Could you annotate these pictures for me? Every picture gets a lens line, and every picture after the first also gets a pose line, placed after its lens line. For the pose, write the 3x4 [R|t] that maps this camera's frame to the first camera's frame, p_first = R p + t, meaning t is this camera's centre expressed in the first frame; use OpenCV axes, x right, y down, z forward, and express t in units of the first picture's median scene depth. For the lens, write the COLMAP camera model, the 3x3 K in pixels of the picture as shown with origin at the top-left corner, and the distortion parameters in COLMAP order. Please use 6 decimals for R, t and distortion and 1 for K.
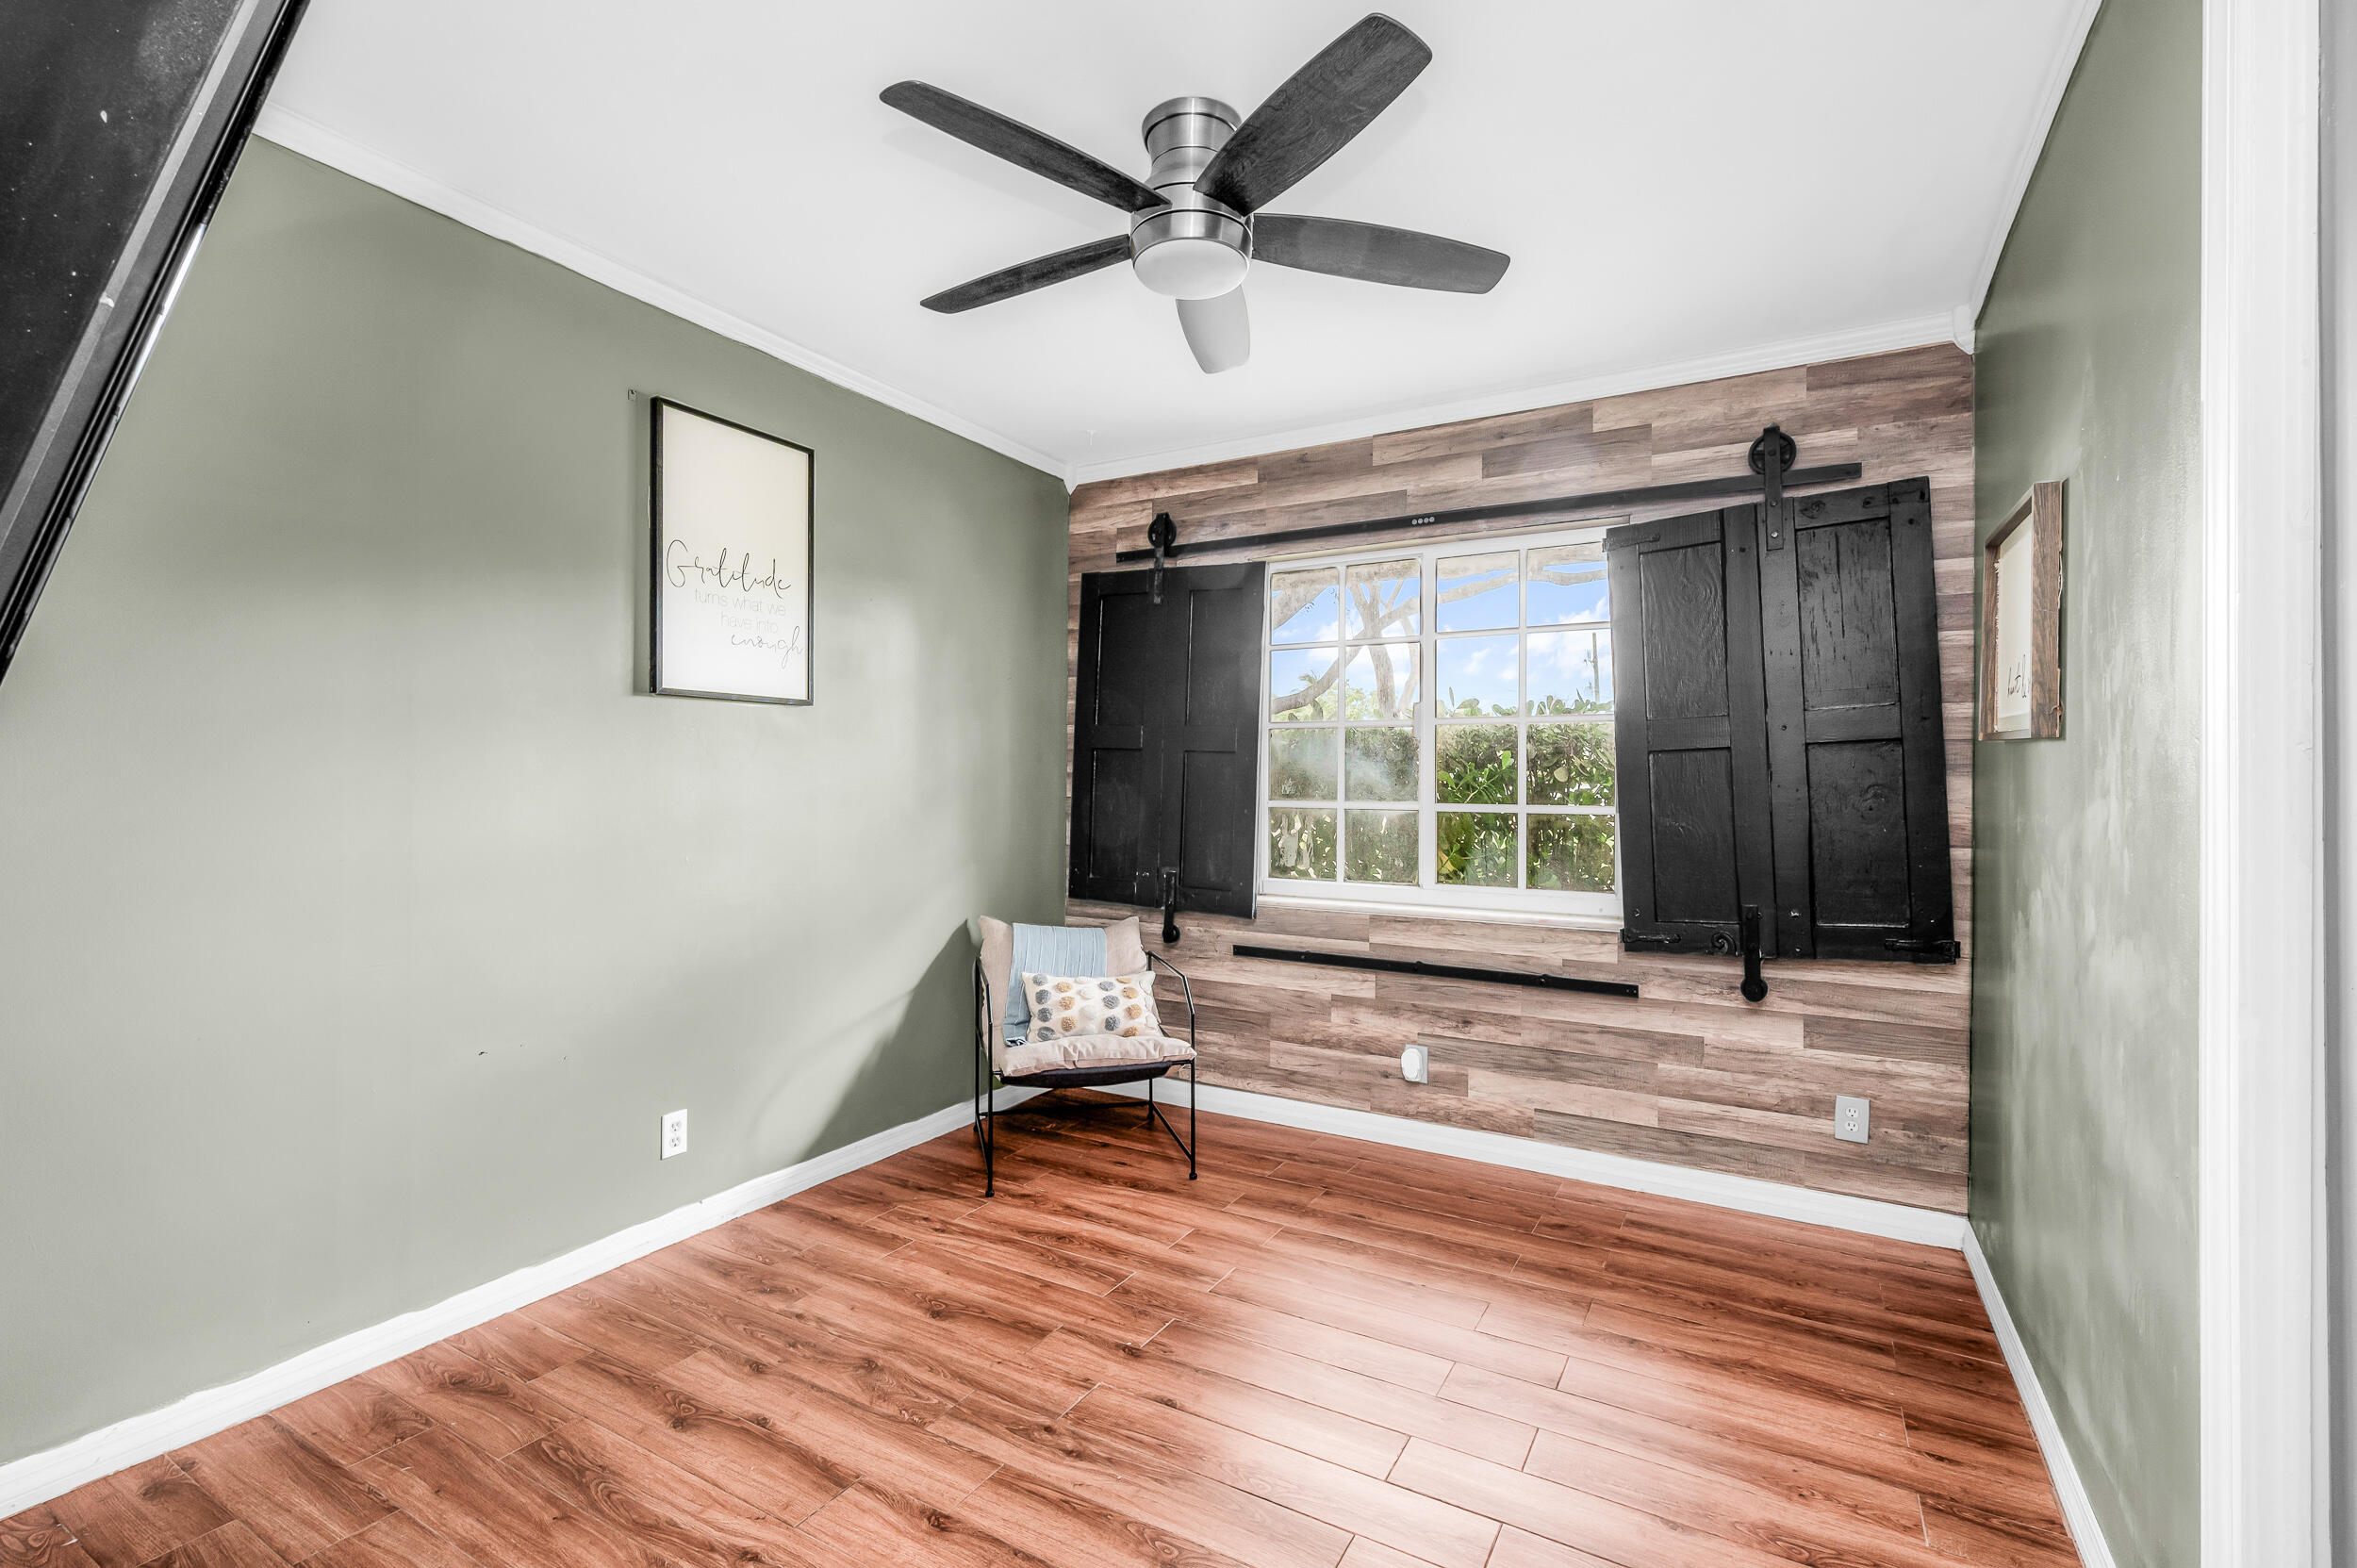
lens RADIAL K [[1069.1, 0, 1166.5], [0, 1069.1, 782.2], [0, 0, 1]] dist [0.000998, -0.000057]
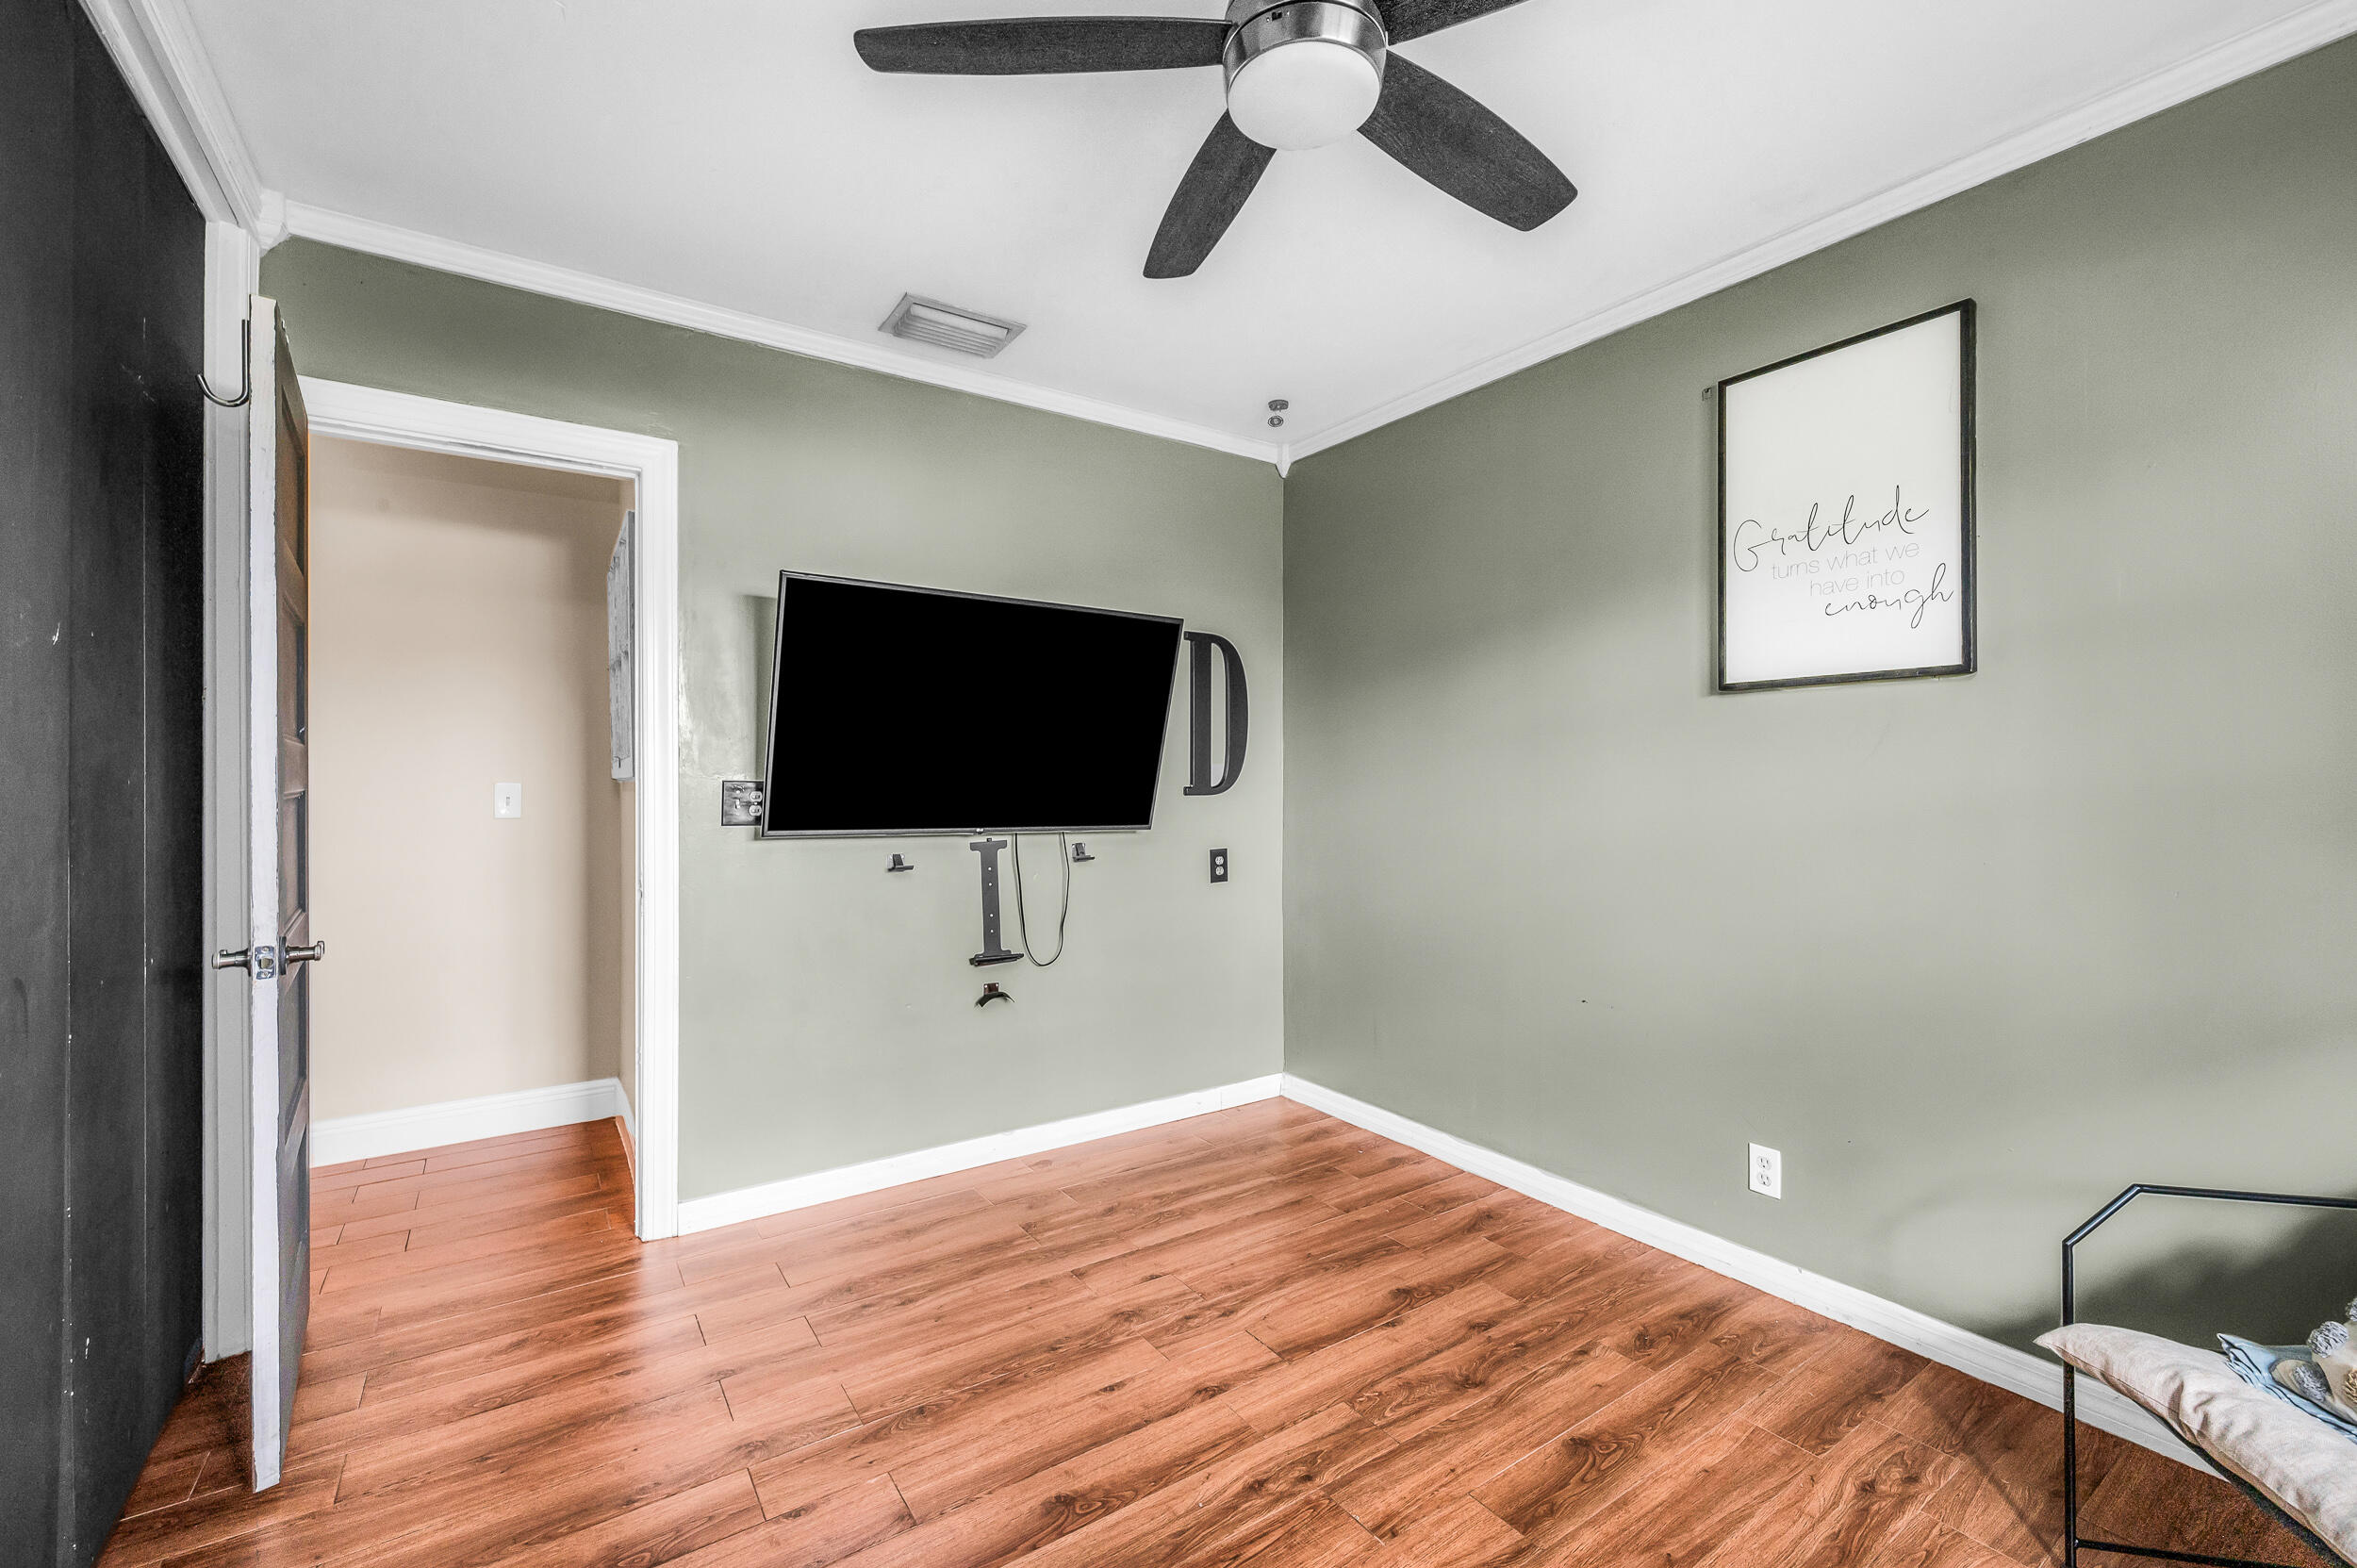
lens RADIAL K [[993.1, 0, 1184.2], [0, 993.1, 779.9], [0, 0, 1]] dist [0.001576, 0.000085]
pose [[-0.429531, -0.004702, -0.903040, 0.609388], [-0.001961, 0.999989, -0.004274, 0.001685], [0.903050, -0.000065, -0.429535, 1.081217]]
